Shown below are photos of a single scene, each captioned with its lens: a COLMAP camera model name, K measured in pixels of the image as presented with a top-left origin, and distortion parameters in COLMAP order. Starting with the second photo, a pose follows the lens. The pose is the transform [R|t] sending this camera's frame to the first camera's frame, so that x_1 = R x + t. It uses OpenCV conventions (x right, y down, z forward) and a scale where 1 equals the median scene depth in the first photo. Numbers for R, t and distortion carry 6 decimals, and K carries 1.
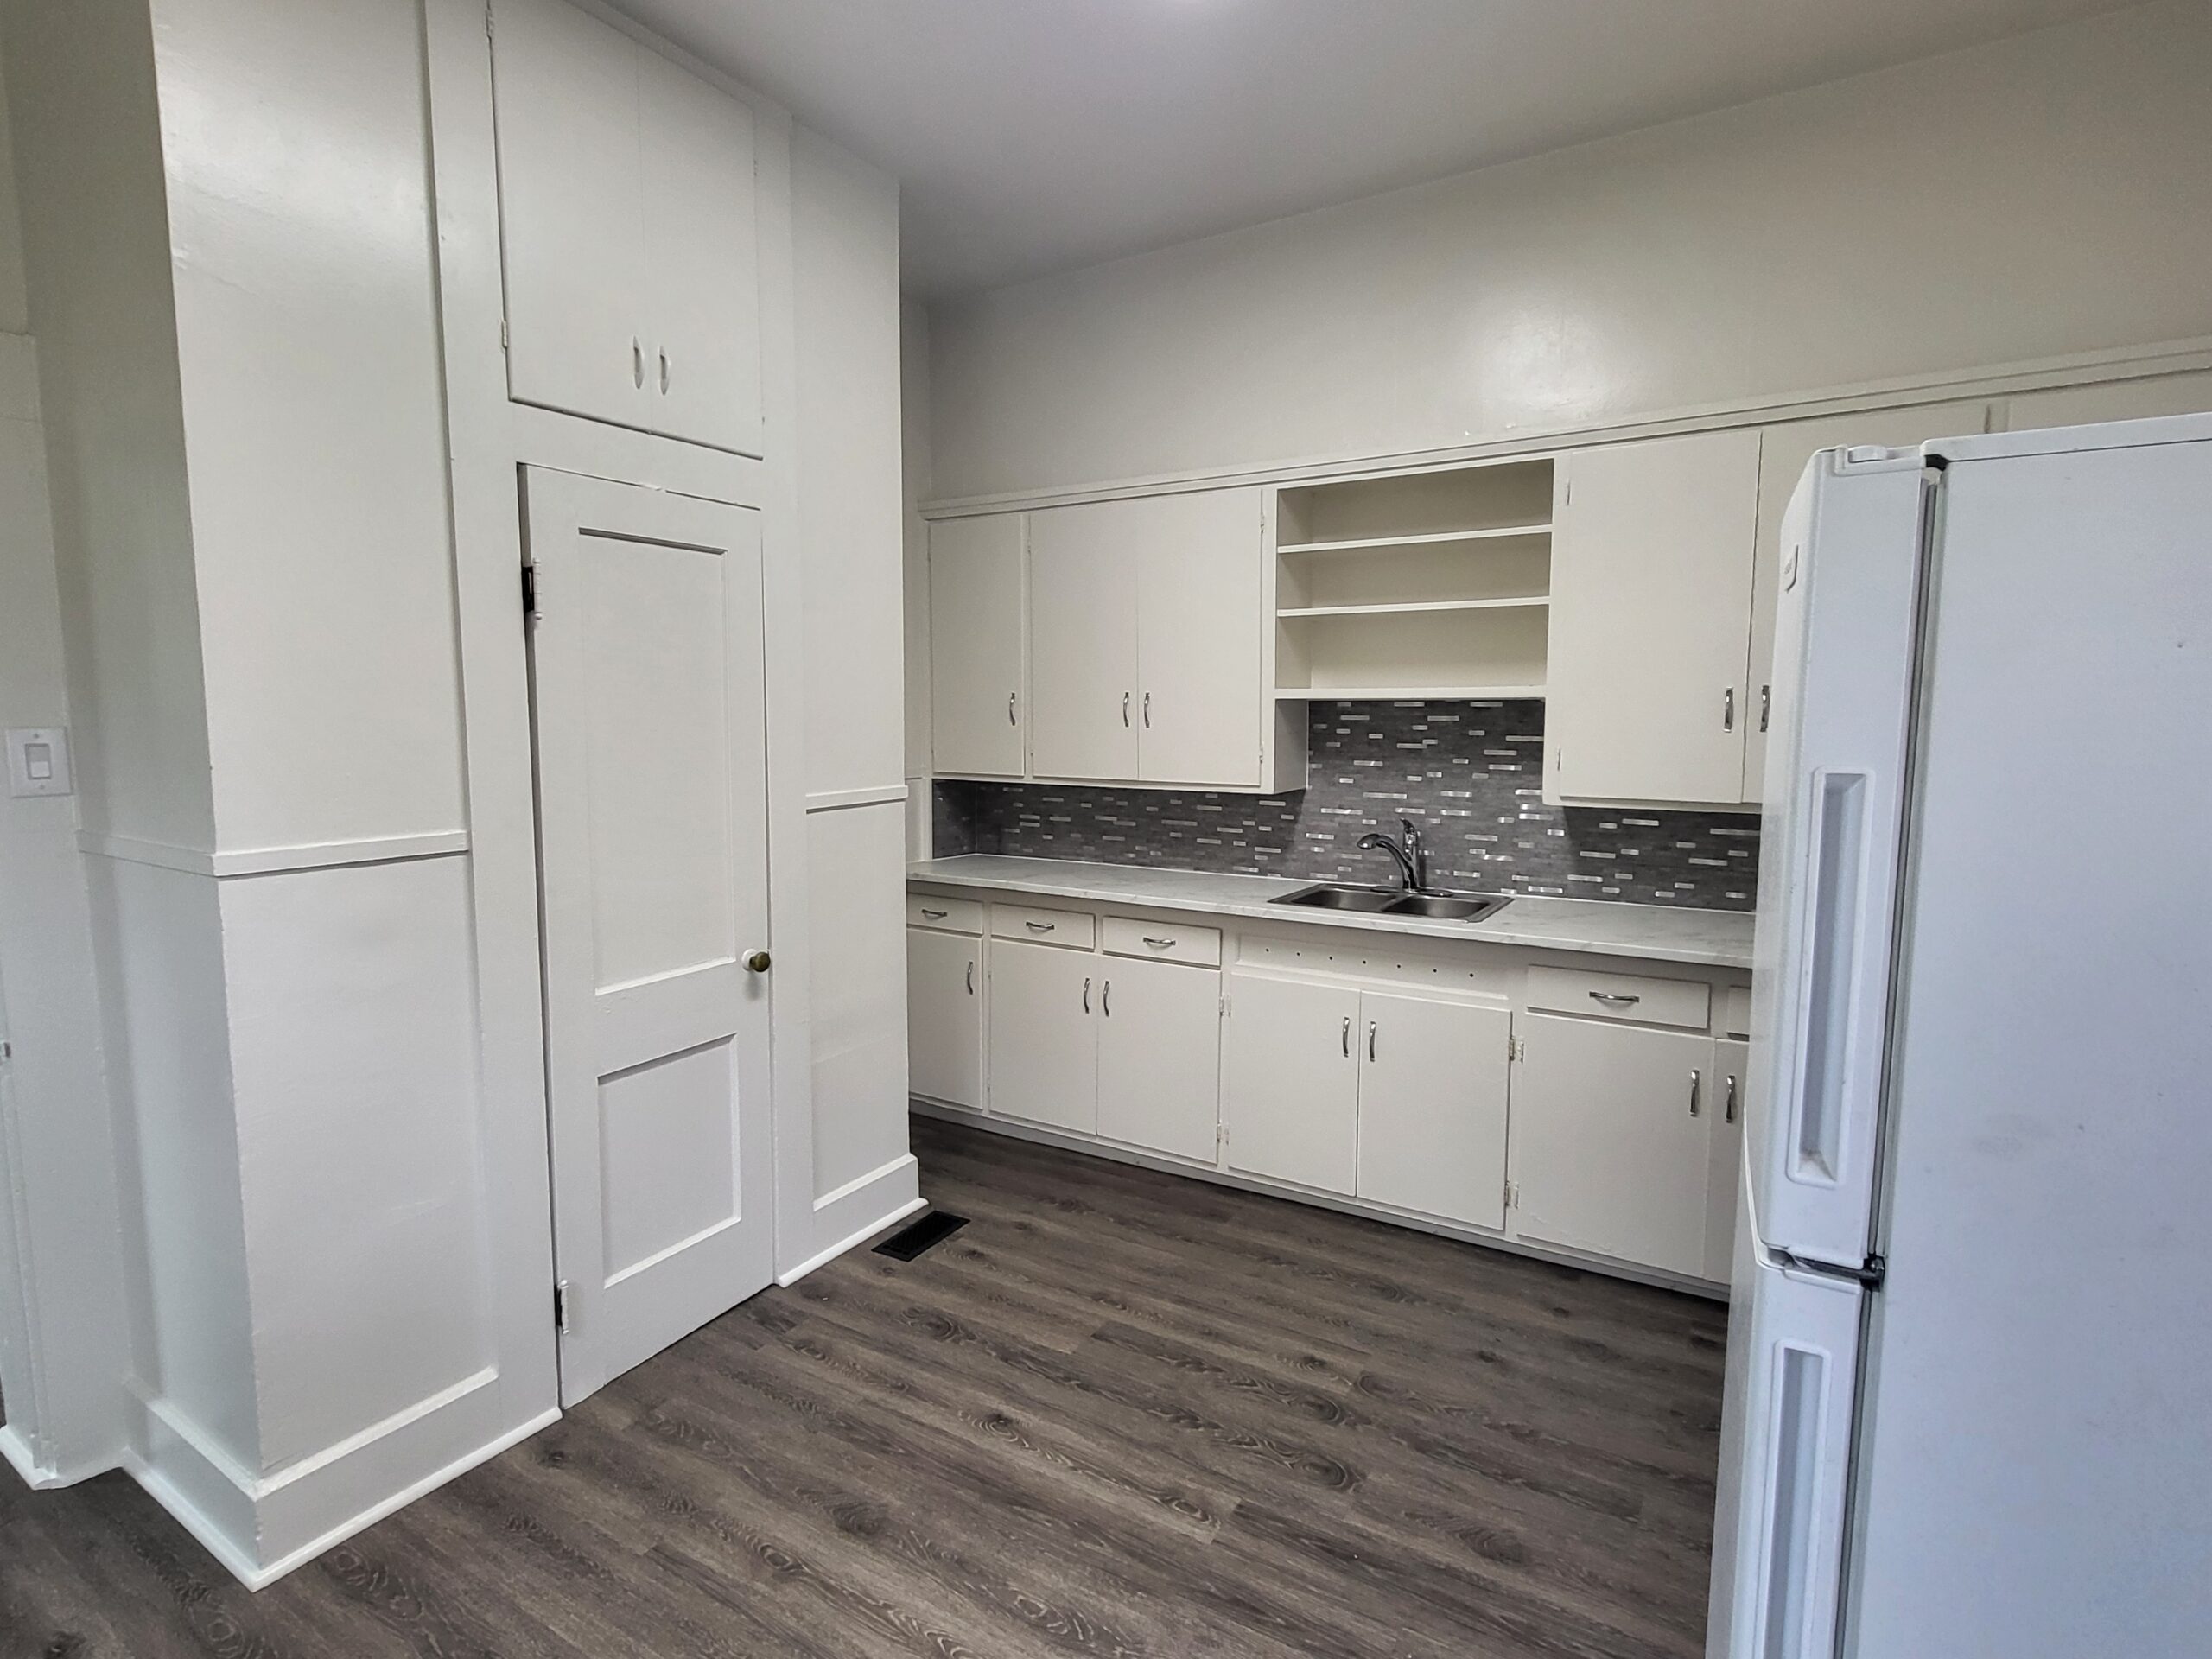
lens RADIAL K [[1121.5, 0, 1105.7], [0, 1121.5, 822.7], [0, 0, 1]] dist [0.012558, -0.006317]
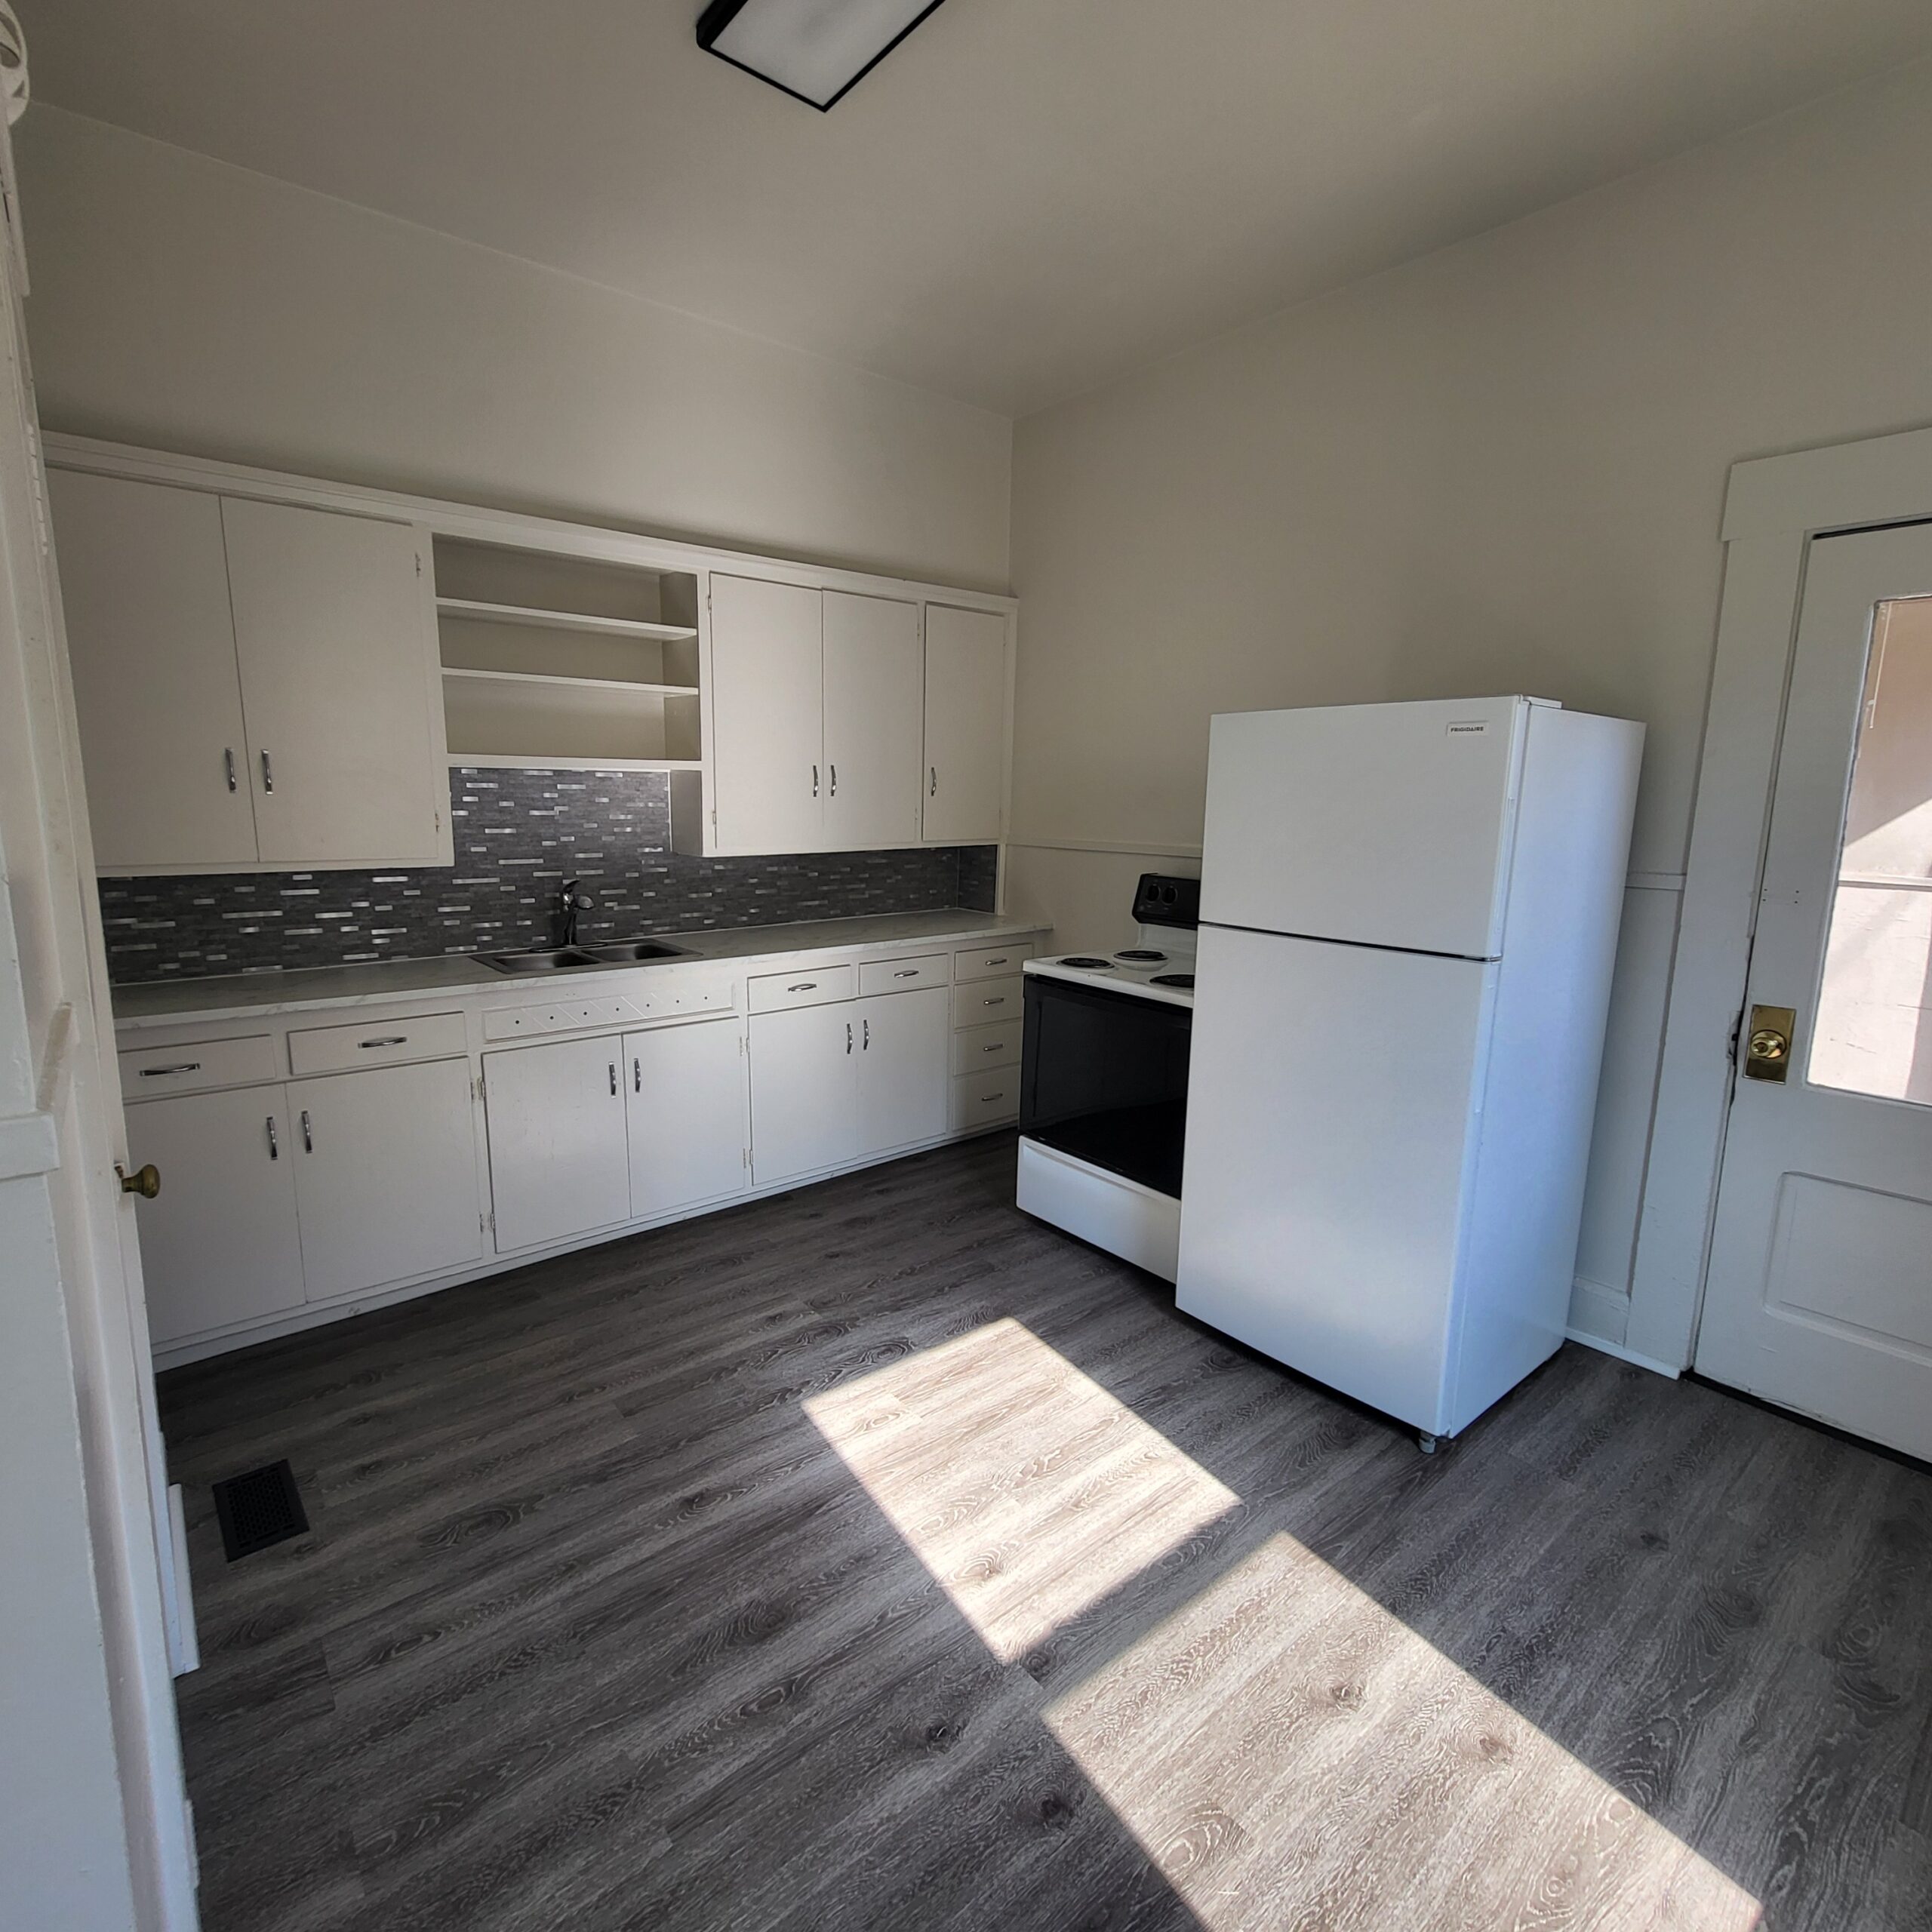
lens RADIAL K [[1011.4, 0, 971.2], [0, 1011.4, 960.8], [0, 0, 1]] dist [0.006622, -0.002522]
pose [[0.312175, -0.152523, 0.937701, -0.677632], [0.083098, 0.987629, 0.132979, -0.030849], [-0.946383, 0.036408, 0.320988, 0.404911]]
